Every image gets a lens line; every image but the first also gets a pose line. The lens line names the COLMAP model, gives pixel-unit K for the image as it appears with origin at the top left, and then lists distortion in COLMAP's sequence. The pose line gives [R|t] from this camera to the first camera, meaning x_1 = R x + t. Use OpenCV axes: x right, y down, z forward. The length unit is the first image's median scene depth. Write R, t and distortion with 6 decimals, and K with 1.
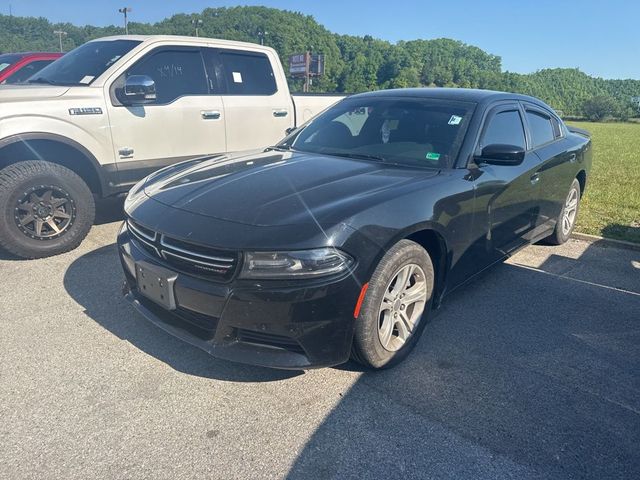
lens RADIAL K [[465.9, 0, 323.0], [0, 465.9, 239.8], [0, 0, 1]] dist [0.007089, -0.011497]
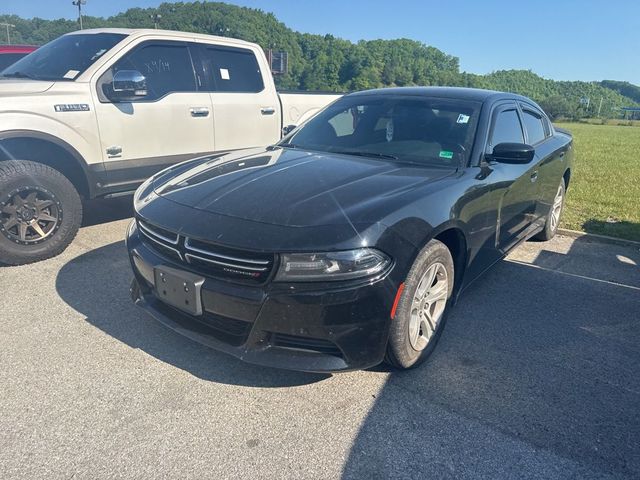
lens RADIAL K [[465.9, 0, 320.1], [0, 465.9, 240.9], [0, 0, 1]] dist [0.007089, -0.011497]
pose [[0.996433, -0.016526, 0.082759, -0.117860], [0.016147, 0.999856, 0.005251, -0.003220], [-0.082833, -0.003896, 0.996556, 0.020207]]
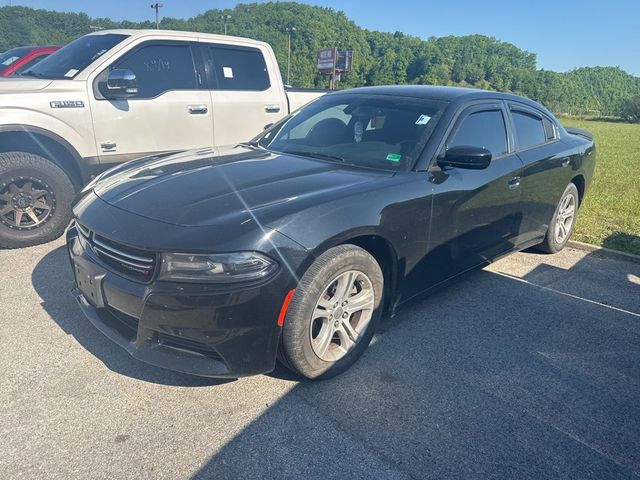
lens RADIAL K [[465.9, 0, 320.9], [0, 465.9, 233.9], [0, 0, 1]] dist [0.007089, -0.011497]
pose [[0.996866, 0.034760, -0.071061, 0.158091], [-0.035001, 0.999385, -0.002146, -0.015380], [0.070942, 0.004626, 0.997470, 0.040503]]
